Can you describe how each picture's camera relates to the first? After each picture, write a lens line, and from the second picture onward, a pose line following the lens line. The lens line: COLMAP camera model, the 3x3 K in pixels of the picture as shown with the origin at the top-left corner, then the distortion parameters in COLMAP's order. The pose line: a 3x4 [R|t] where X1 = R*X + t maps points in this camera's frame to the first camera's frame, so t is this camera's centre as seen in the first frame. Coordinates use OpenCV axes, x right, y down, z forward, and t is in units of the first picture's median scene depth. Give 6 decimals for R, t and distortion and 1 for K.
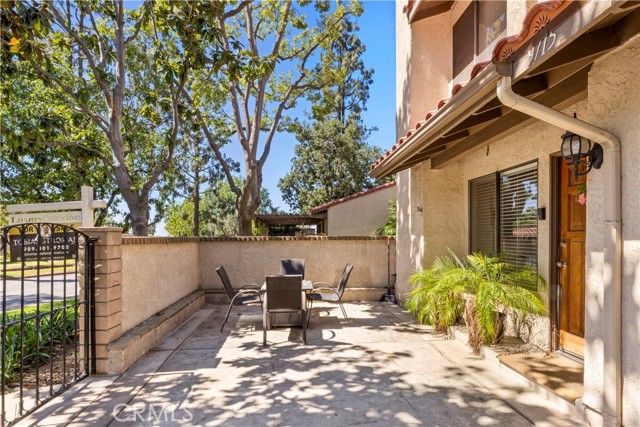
lens RADIAL K [[322.5, 0, 304.0], [0, 322.5, 238.5], [0, 0, 1]] dist [-0.007442, 0.002064]
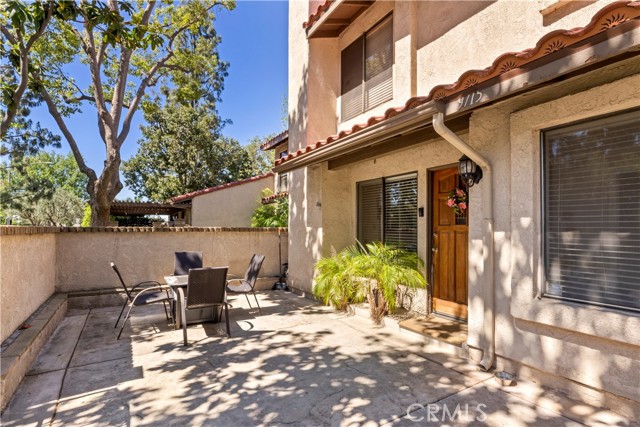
lens RADIAL K [[322.5, 0, 306.3], [0, 322.5, 224.4], [0, 0, 1]] dist [-0.007442, 0.002064]
pose [[0.888859, 0.014659, 0.457945, -0.254995], [-0.005648, 0.999763, -0.021040, 0.004855], [-0.458145, 0.016115, 0.888731, 0.019892]]
